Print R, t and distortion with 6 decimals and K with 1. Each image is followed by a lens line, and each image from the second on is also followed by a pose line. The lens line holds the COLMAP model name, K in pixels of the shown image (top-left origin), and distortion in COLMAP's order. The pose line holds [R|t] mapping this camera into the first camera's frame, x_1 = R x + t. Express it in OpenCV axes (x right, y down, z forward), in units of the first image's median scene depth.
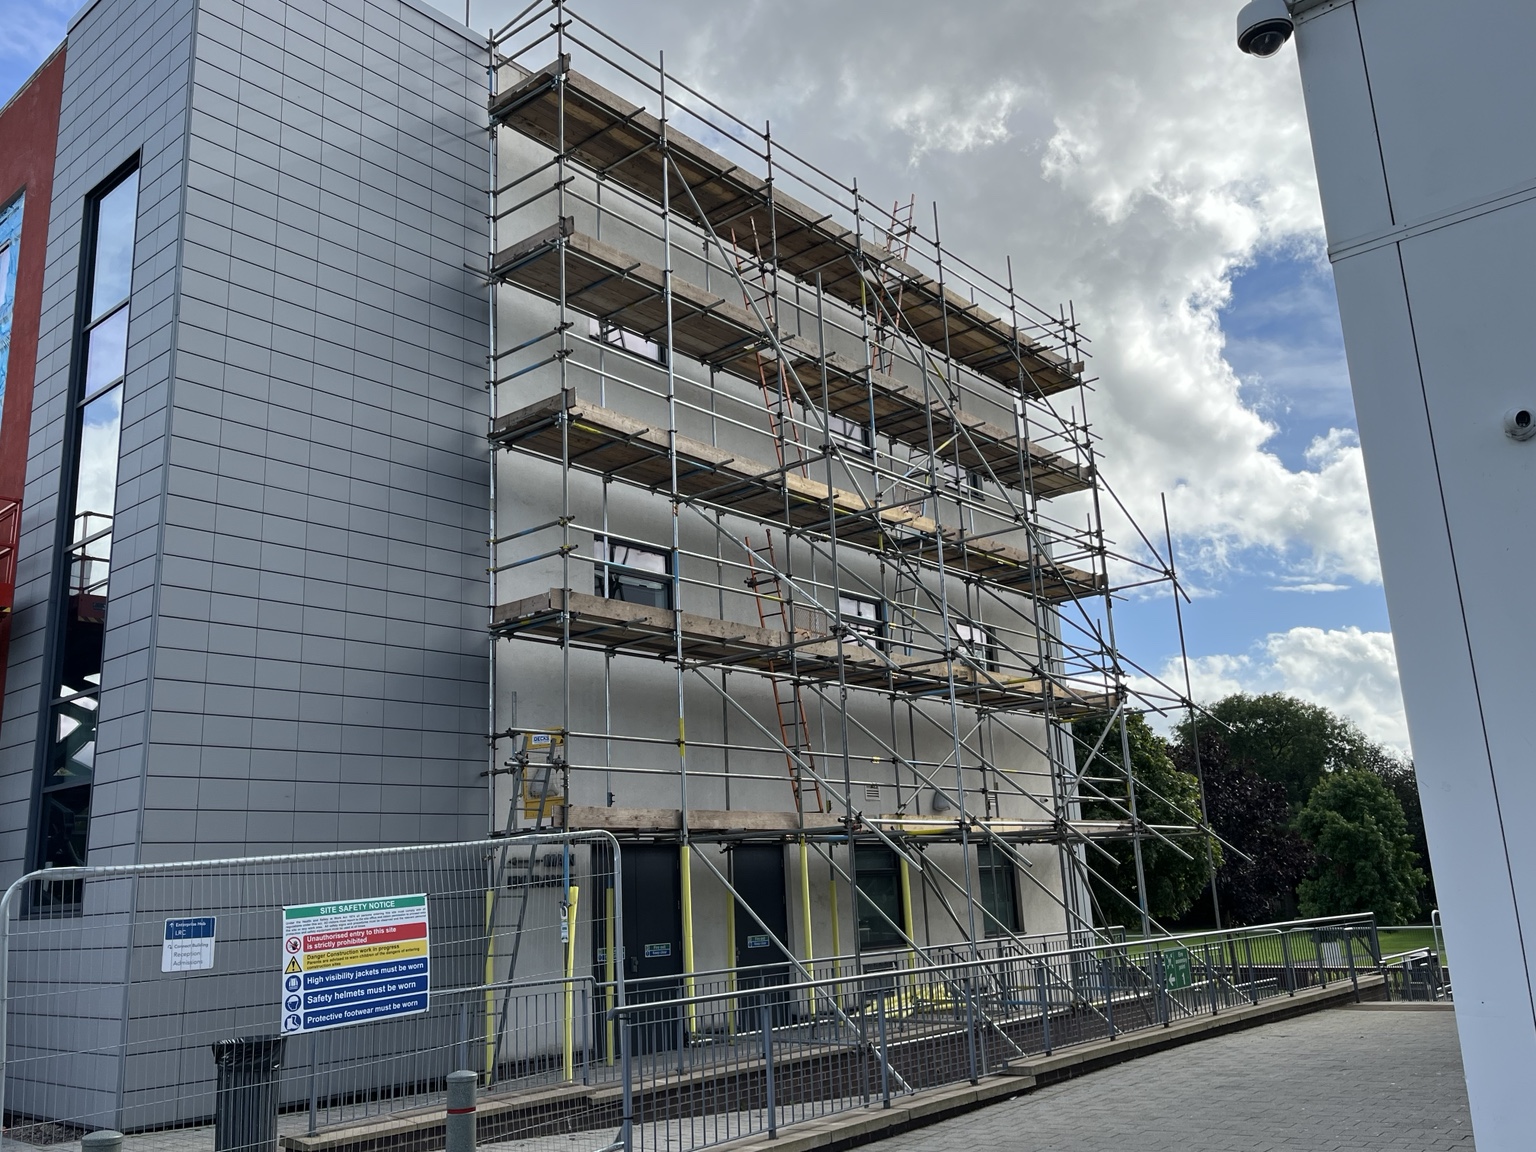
lens RADIAL K [[1282.0, 0, 765.6], [0, 1282.0, 575.7], [0, 0, 1]] dist [0.039875, -0.004015]
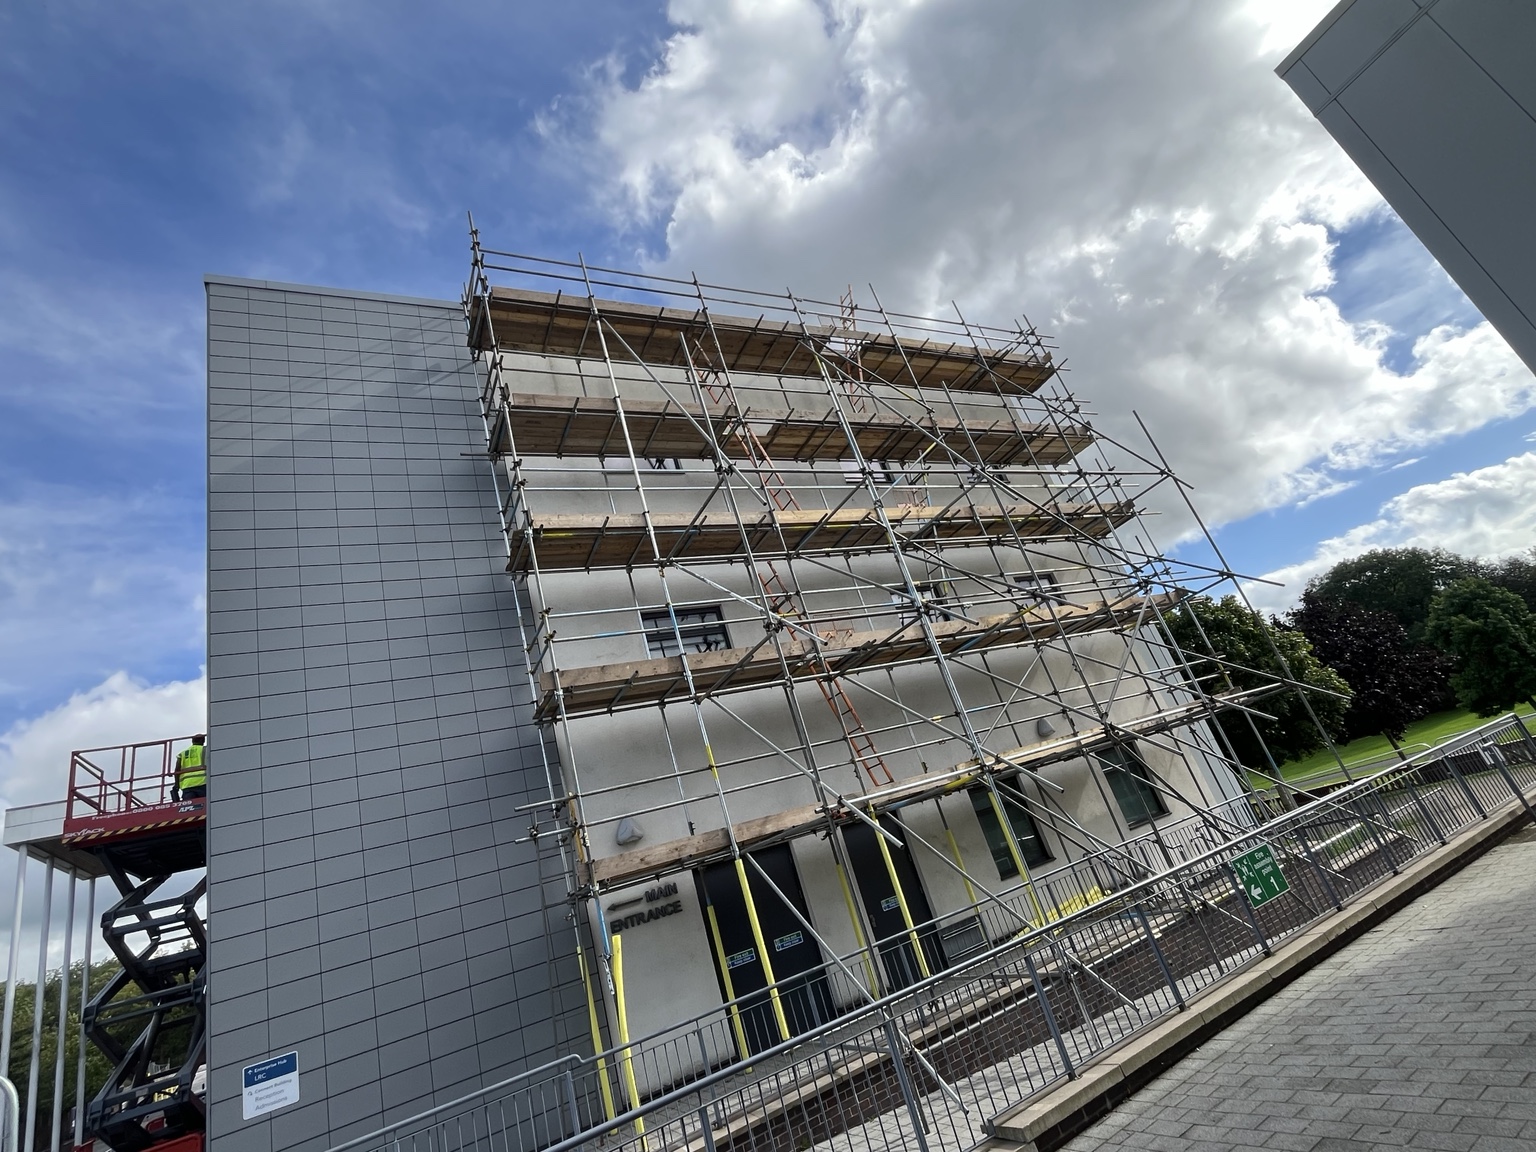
lens RADIAL K [[730.7, 0, 770.5], [0, 730.7, 575.1], [0, 0, 1]] dist [-0.001912, 0.000632]
pose [[0.892477, -0.353015, -0.280829, 0.171727], [0.327220, 0.935163, -0.135634, 0.061710], [0.310502, 0.029158, 0.950125, 0.326061]]
